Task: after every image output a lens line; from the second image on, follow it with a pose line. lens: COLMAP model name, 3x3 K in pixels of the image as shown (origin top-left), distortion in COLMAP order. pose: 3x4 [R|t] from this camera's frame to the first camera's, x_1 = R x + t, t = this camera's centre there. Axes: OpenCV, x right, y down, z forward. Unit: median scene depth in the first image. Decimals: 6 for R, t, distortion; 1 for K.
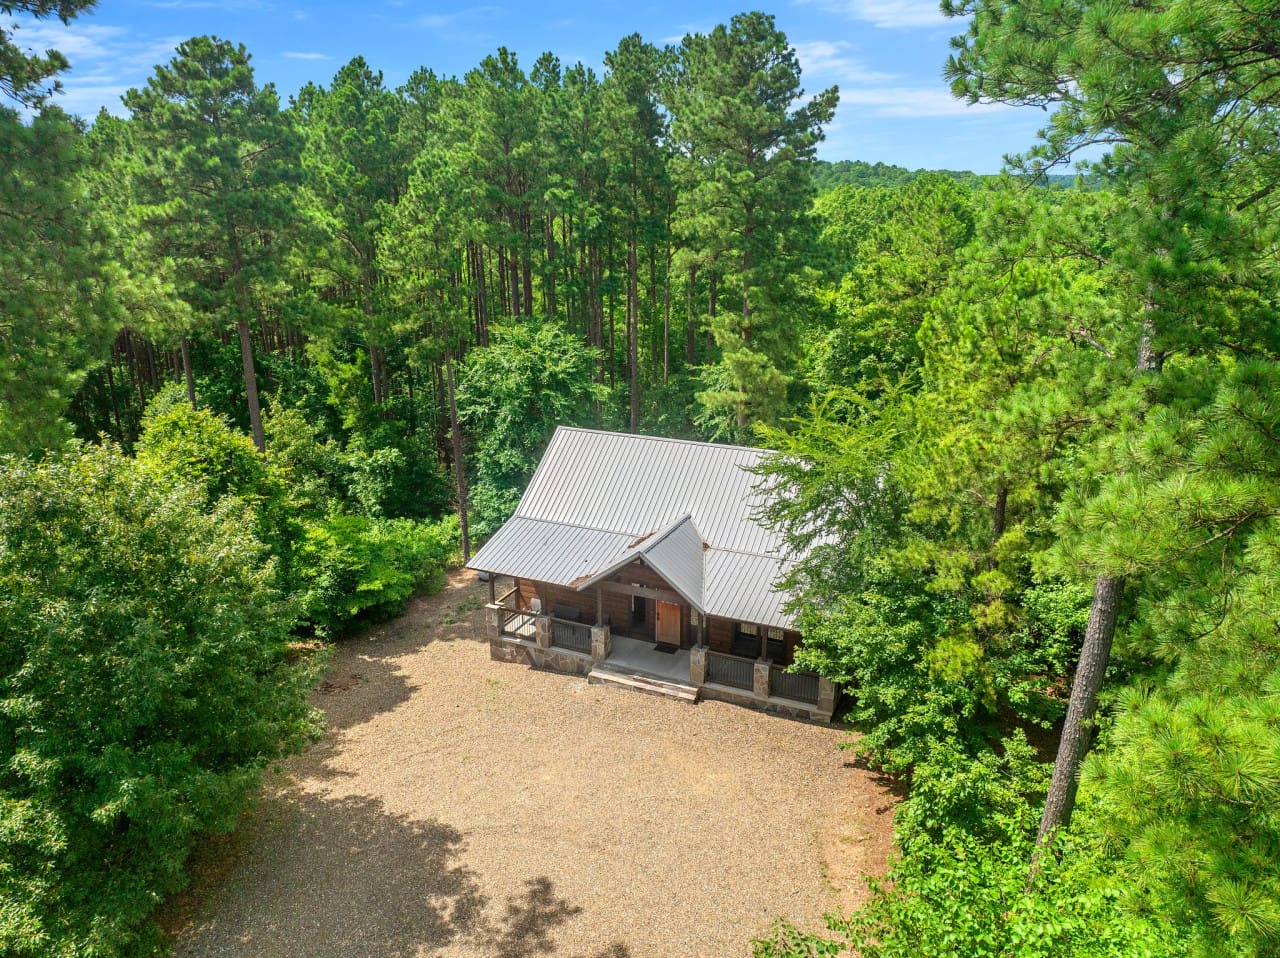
lens RADIAL K [[898.3, 0, 630.8], [0, 898.3, 478.6], [0, 0, 1]] dist [-0.042509, 0.003683]
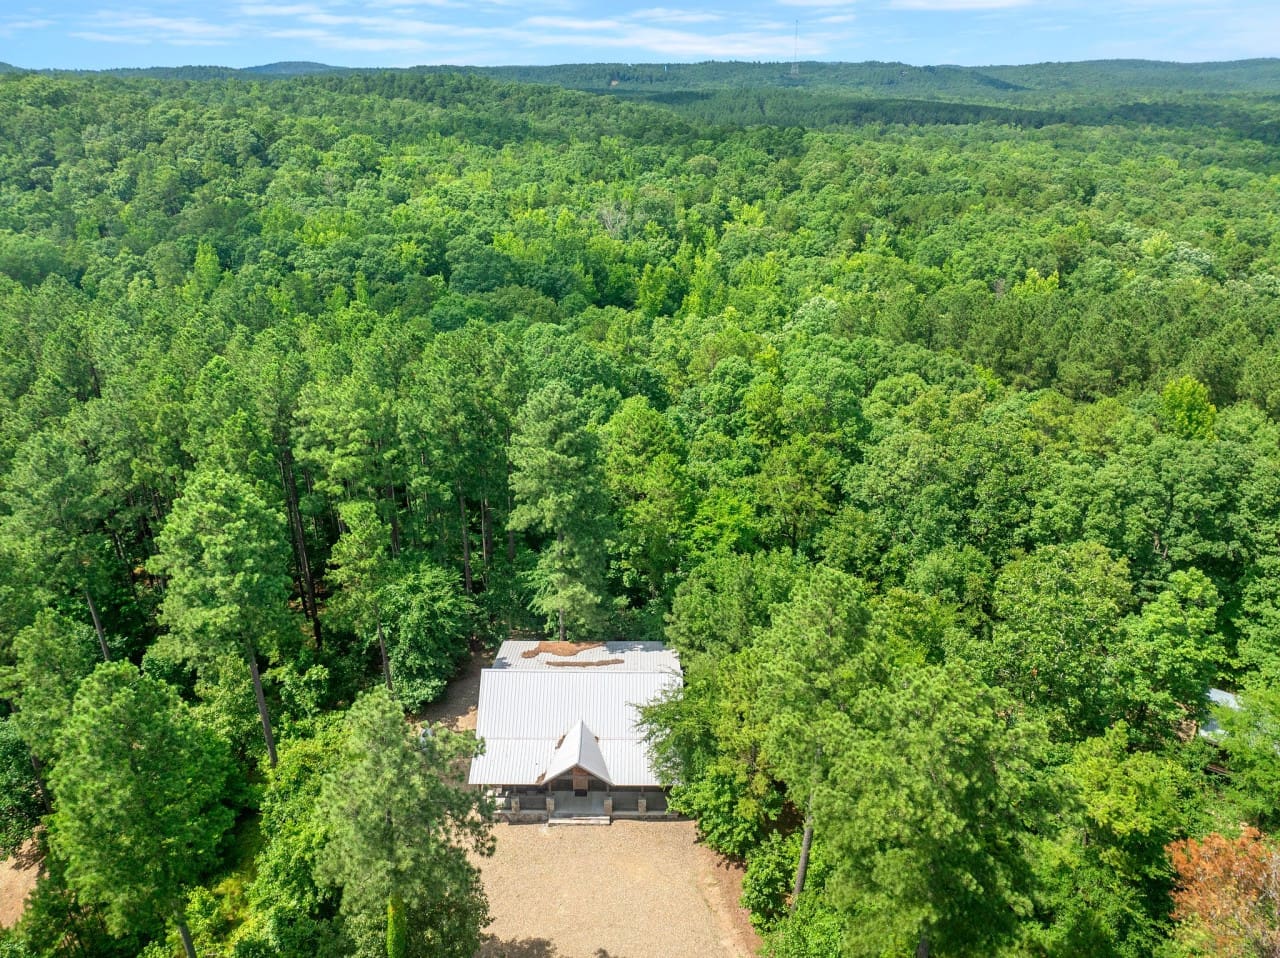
lens RADIAL K [[898.3, 0, 630.8], [0, 898.3, 478.6], [0, 0, 1]] dist [-0.042509, 0.003683]
pose [[0.909801, -0.163438, 0.381510, -0.512470], [0.117820, 0.983091, 0.140184, -0.767499], [-0.397970, -0.082590, 0.913673, -0.739138]]
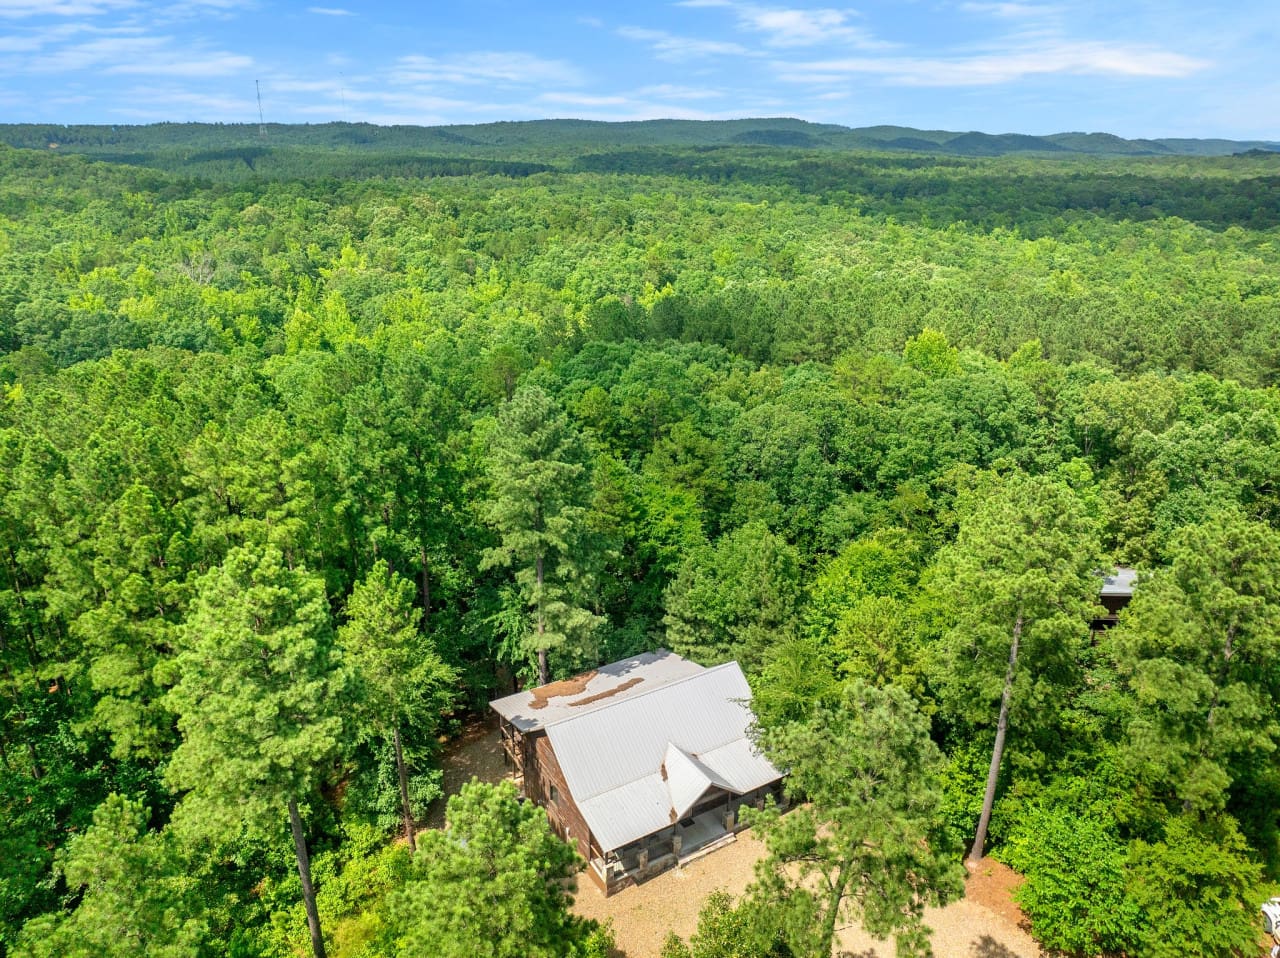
lens RADIAL K [[898.3, 0, 630.8], [0, 898.3, 478.6], [0, 0, 1]] dist [-0.042509, 0.003683]
pose [[0.565221, -0.282715, 0.774982, -1.236188], [0.238046, 0.955375, 0.174907, -0.809233], [-0.789847, 0.085621, 0.607298, 0.030202]]
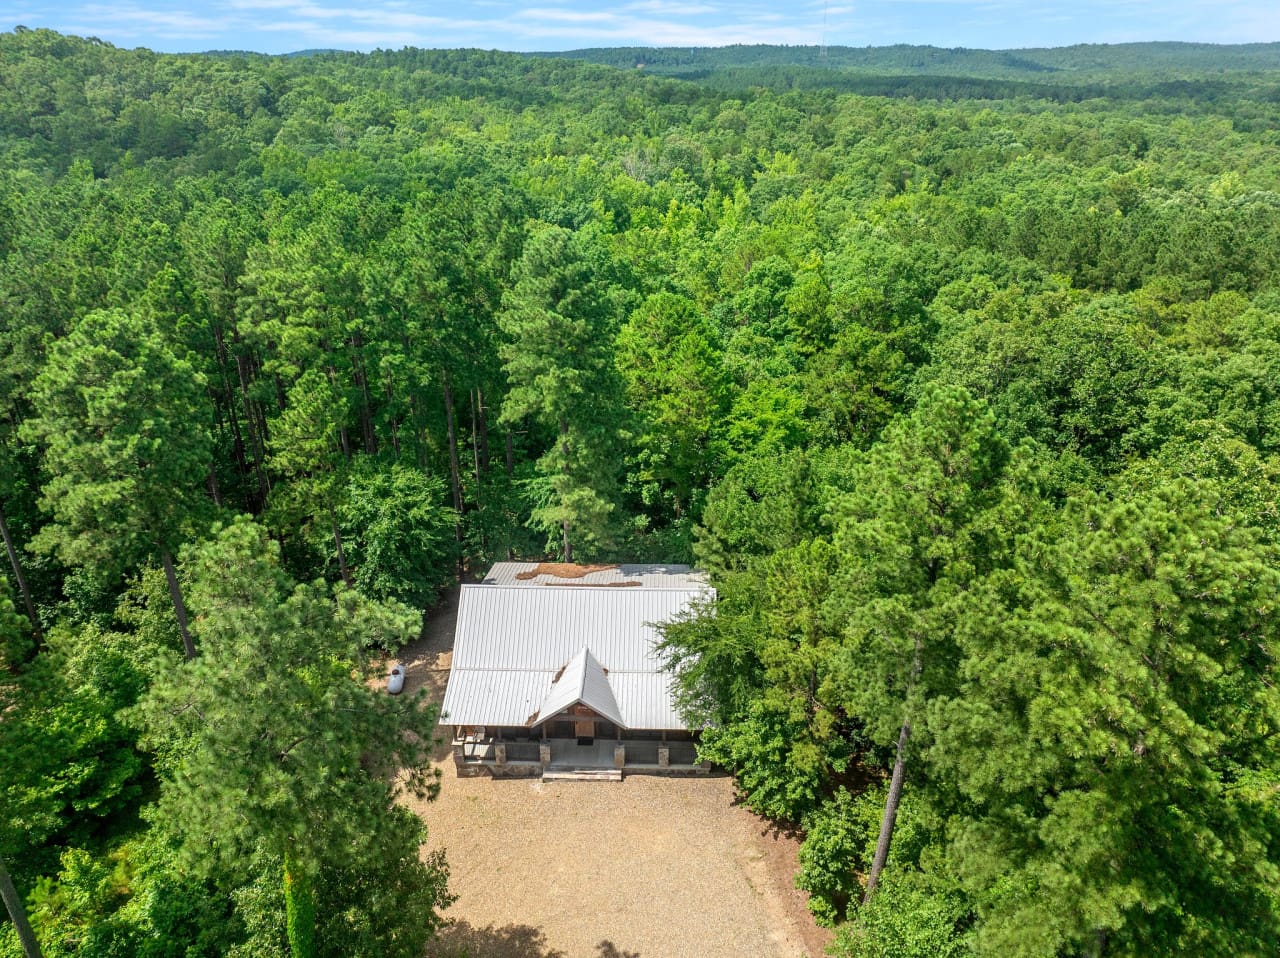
lens RADIAL K [[901.6, 0, 630.7], [0, 901.6, 477.4], [0, 0, 1]] dist [-0.057523, 0.028105]
pose [[0.920464, -0.162311, 0.355530, -0.372879], [0.116133, 0.982186, 0.147732, -0.478830], [-0.373175, -0.094693, 0.922916, -0.351932]]
